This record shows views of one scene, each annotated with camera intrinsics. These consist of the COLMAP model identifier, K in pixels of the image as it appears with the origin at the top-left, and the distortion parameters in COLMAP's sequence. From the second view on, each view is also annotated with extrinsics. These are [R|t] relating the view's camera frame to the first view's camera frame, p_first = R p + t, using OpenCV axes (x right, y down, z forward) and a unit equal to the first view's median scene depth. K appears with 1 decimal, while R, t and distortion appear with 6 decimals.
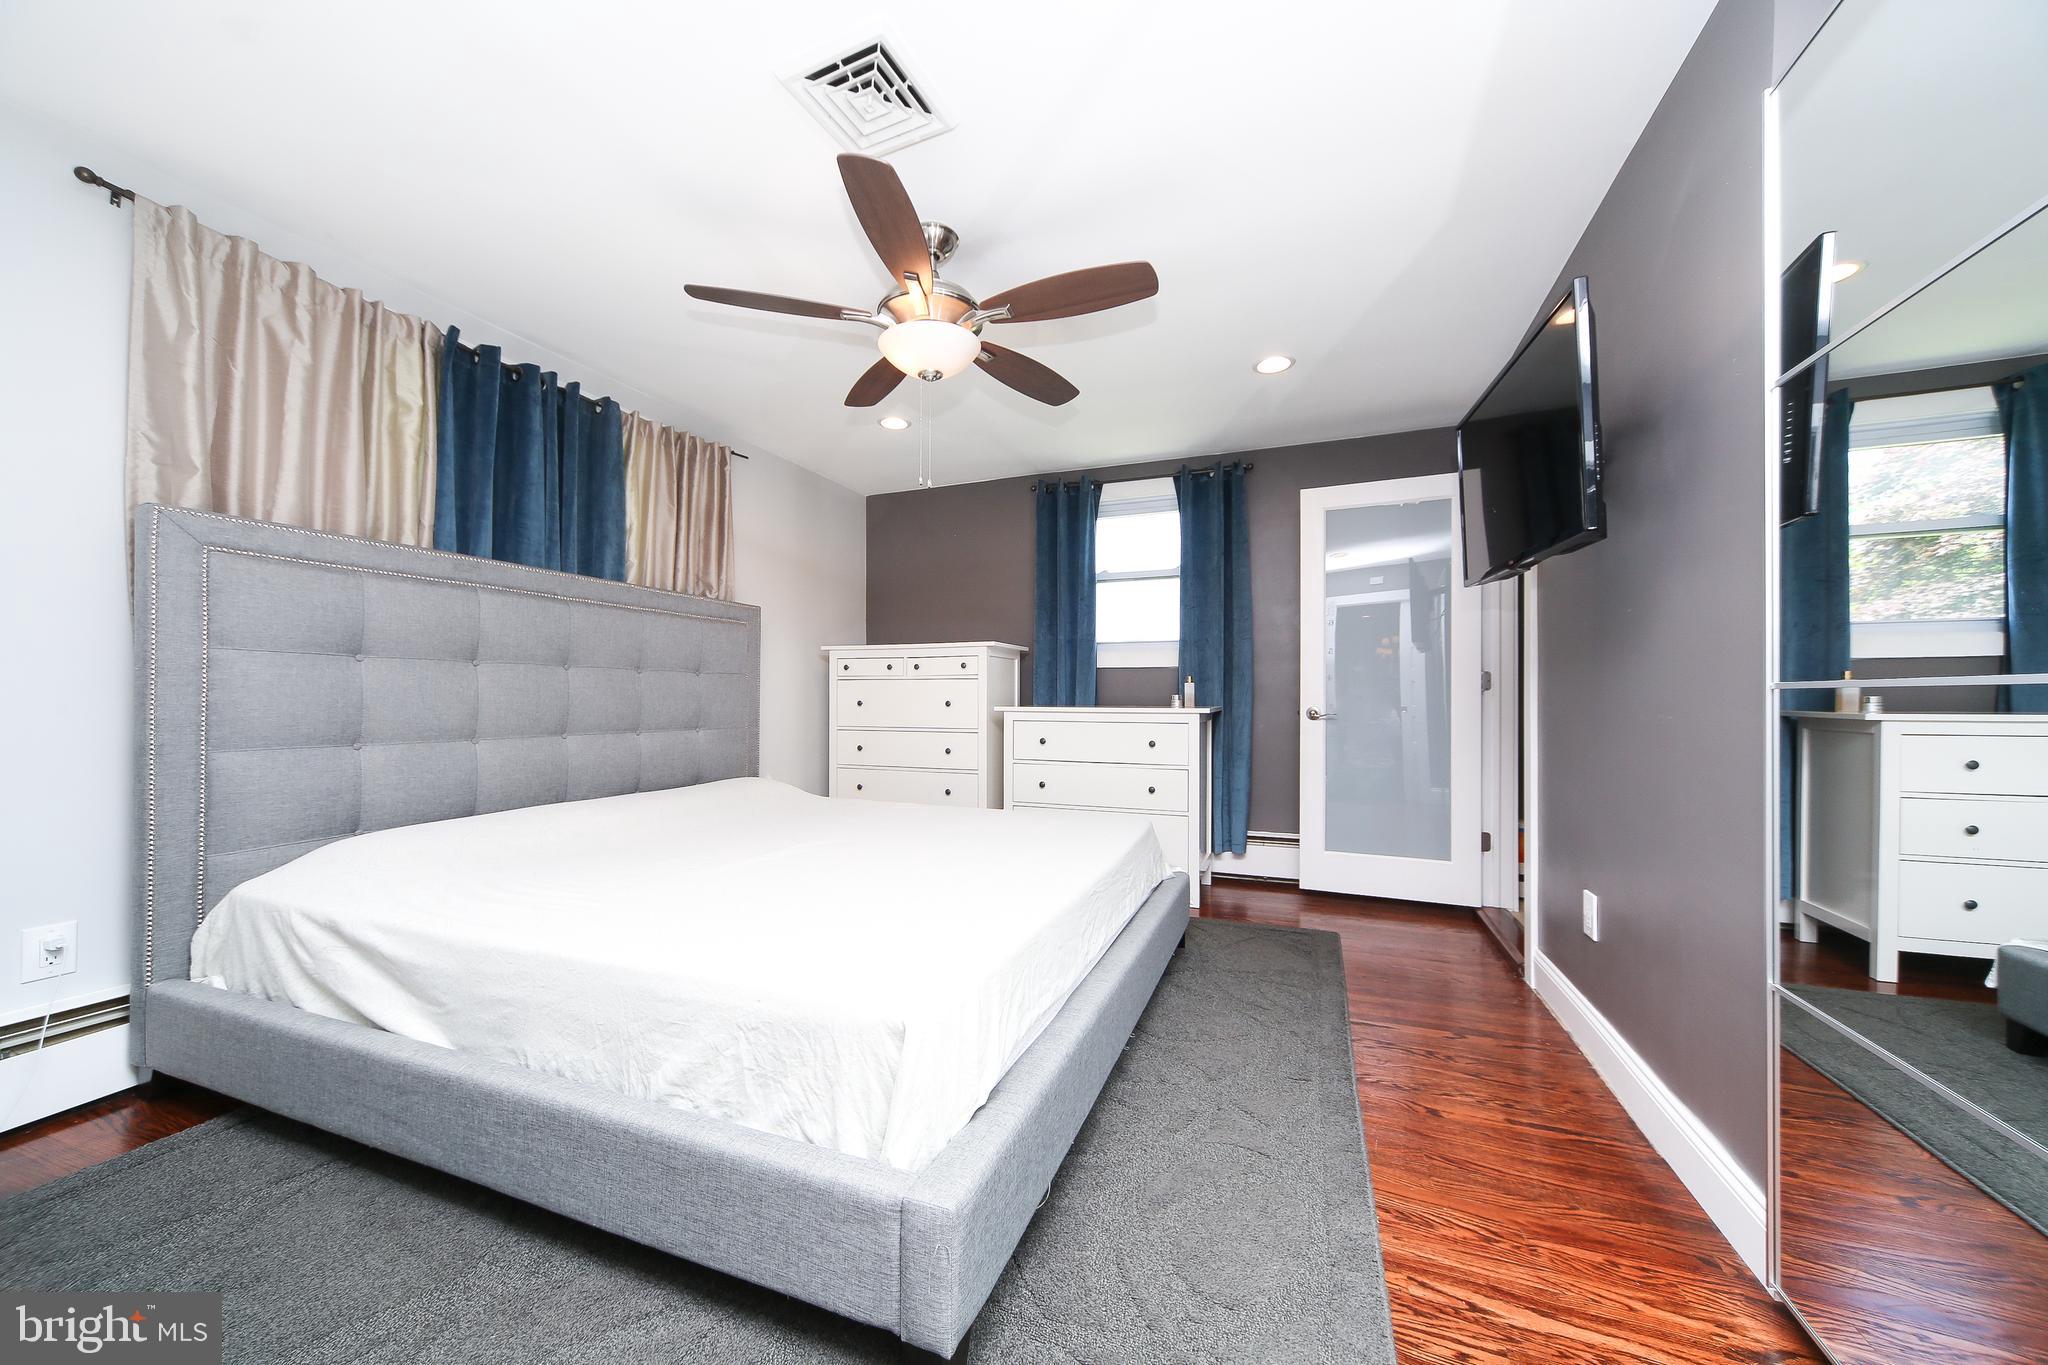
lens RADIAL K [[720.2, 0, 1028.4], [0, 720.2, 691.1], [0, 0, 1]] dist [-0.000638, -0.000030]
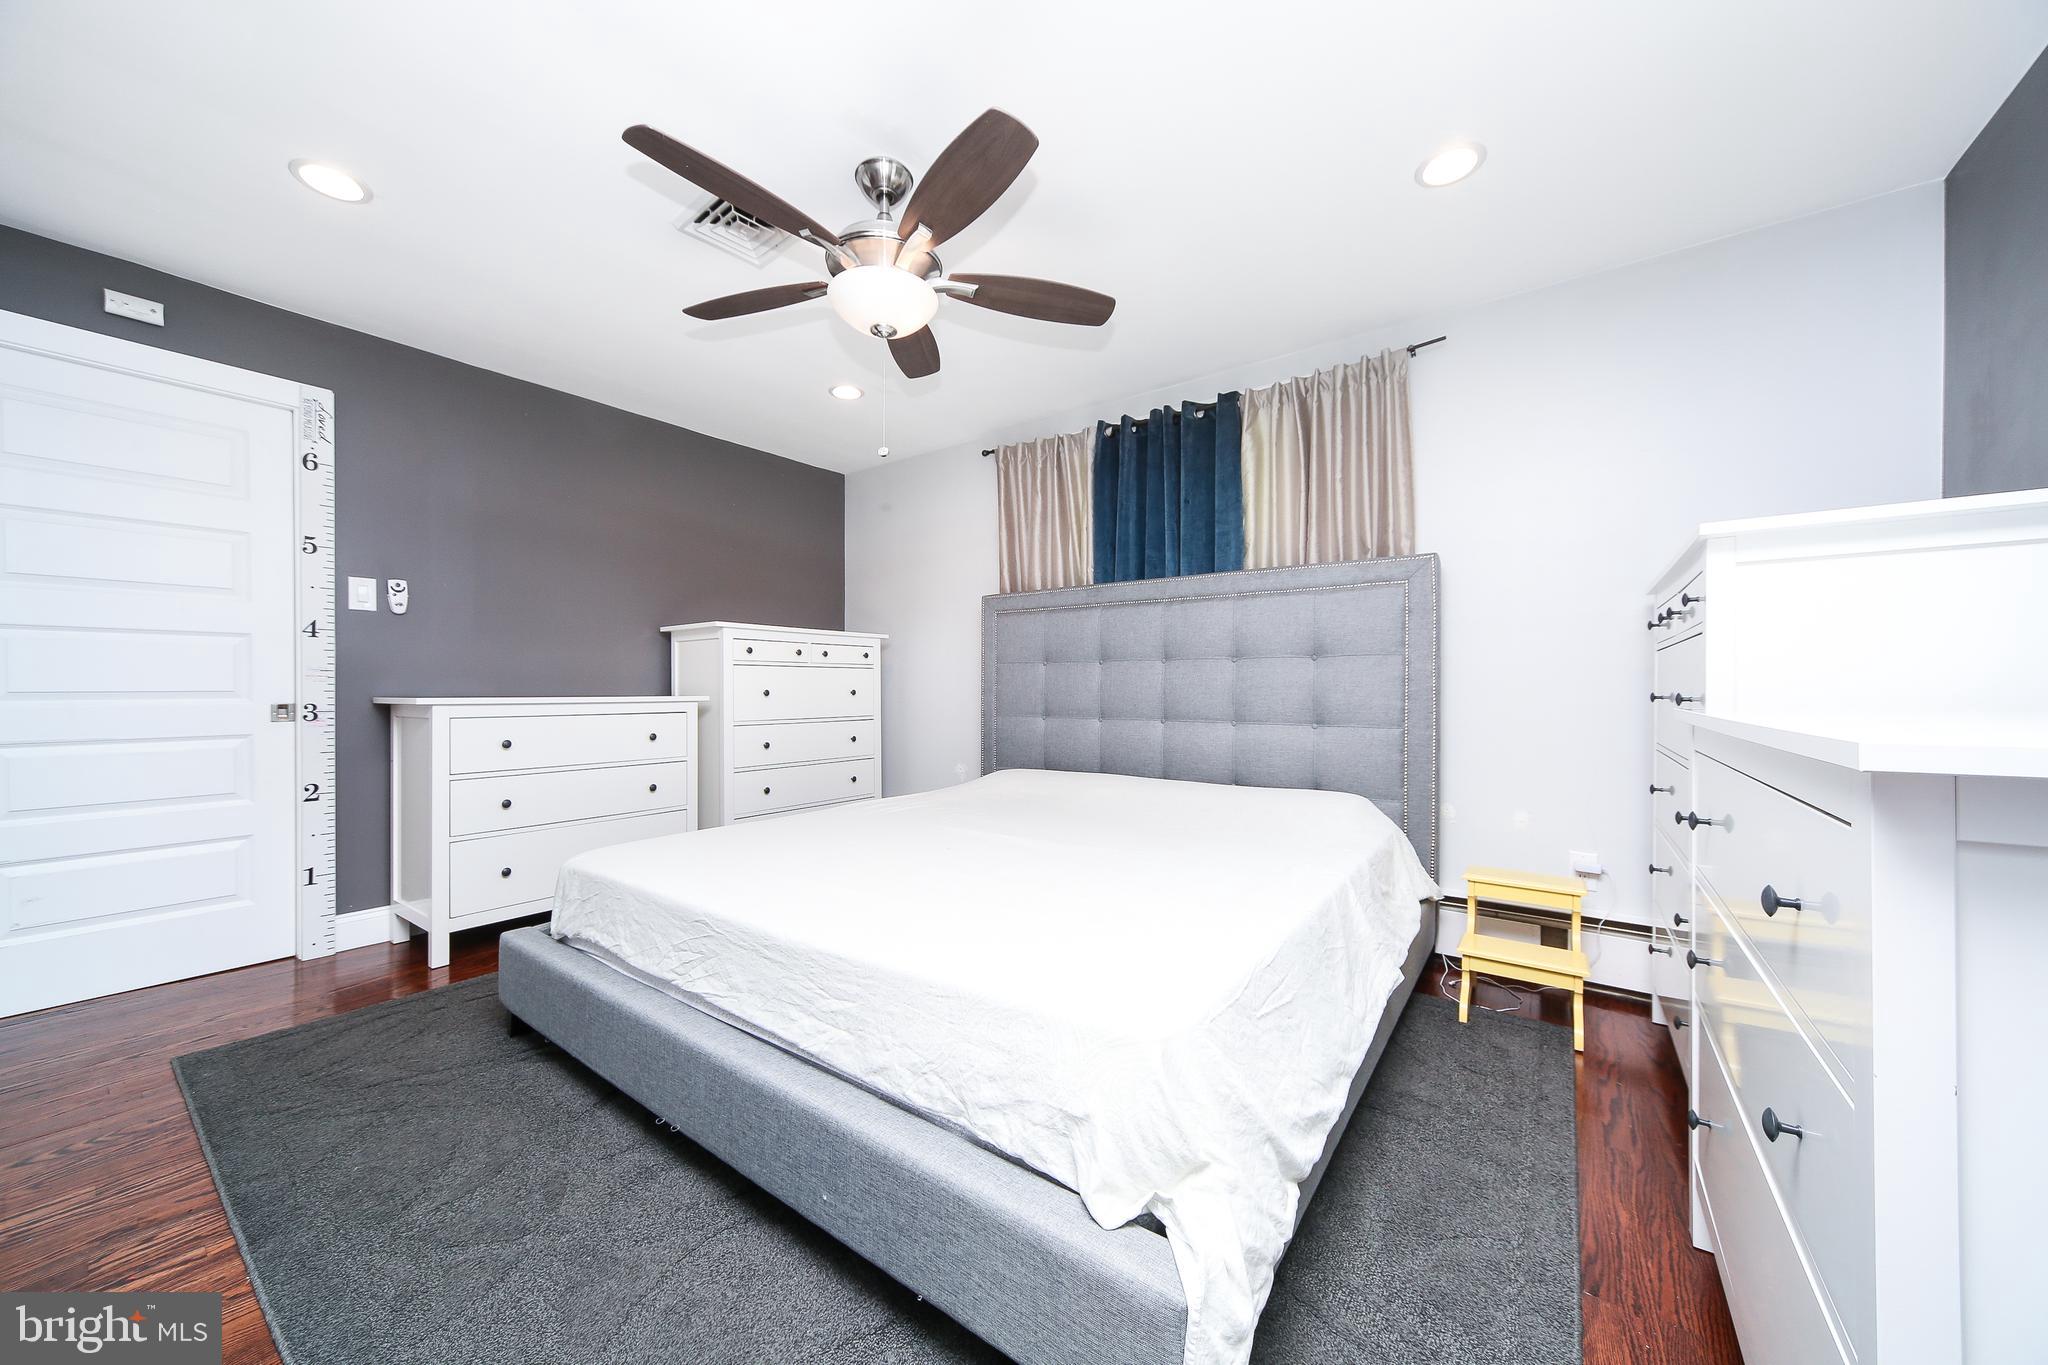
lens RADIAL K [[720.2, 0, 1028.4], [0, 720.2, 691.1], [0, 0, 1]] dist [-0.000638, -0.000030]
pose [[-0.252232, -0.002546, -0.967663, 0.546020], [0.006659, 0.999968, -0.004367, 0.019053], [0.967644, -0.007545, -0.252207, 1.135456]]
